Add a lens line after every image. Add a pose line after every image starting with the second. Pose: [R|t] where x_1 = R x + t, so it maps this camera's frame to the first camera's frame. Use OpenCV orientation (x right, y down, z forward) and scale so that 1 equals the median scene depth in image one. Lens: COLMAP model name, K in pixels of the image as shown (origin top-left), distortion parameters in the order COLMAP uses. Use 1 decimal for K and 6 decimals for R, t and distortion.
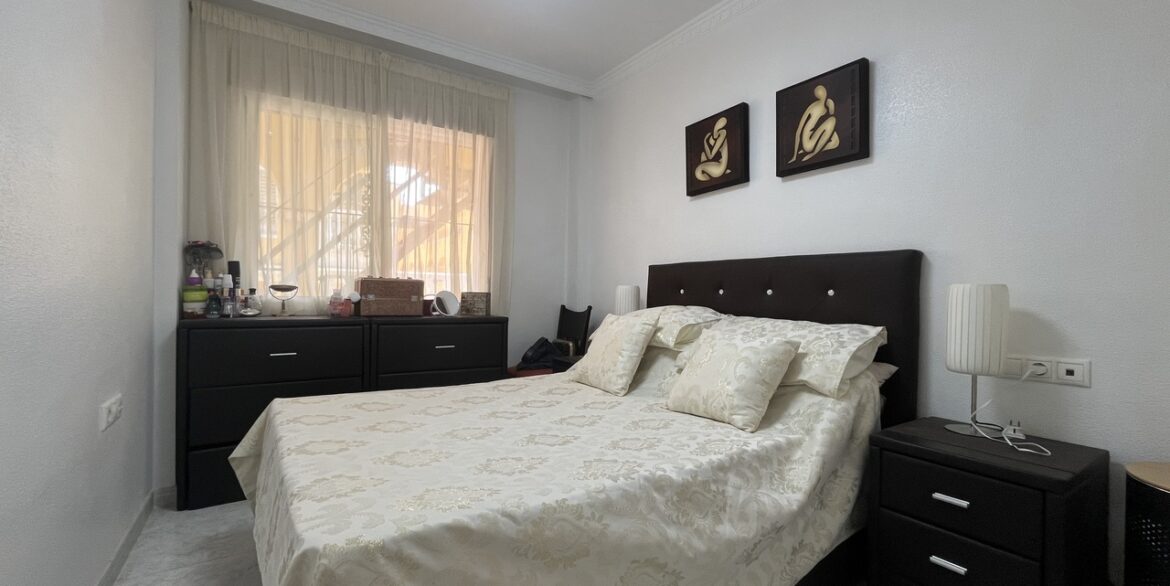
lens RADIAL K [[476.9, 0, 584.7], [0, 476.9, 293.1], [0, 0, 1]] dist [-0.000416, -0.000844]
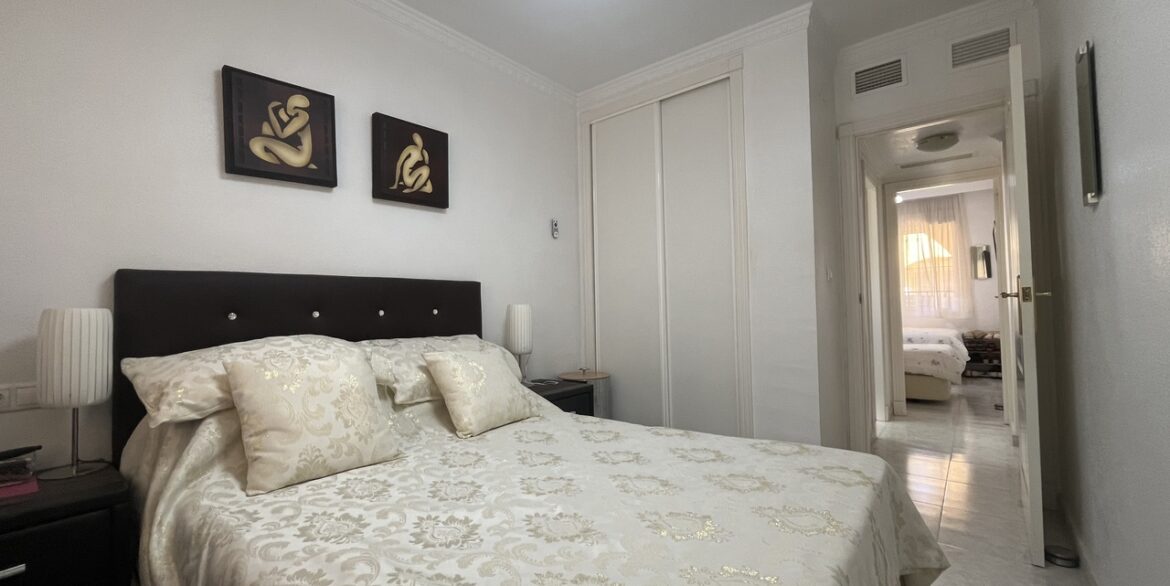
lens RADIAL K [[476.9, 0, 586.0], [0, 476.9, 292.3], [0, 0, 1]] dist [-0.000416, -0.000844]
pose [[-0.281721, 0.028763, 0.959065, -0.698247], [0.019515, 0.999516, -0.024243, -0.013668], [-0.959298, 0.011886, -0.282146, 0.906238]]
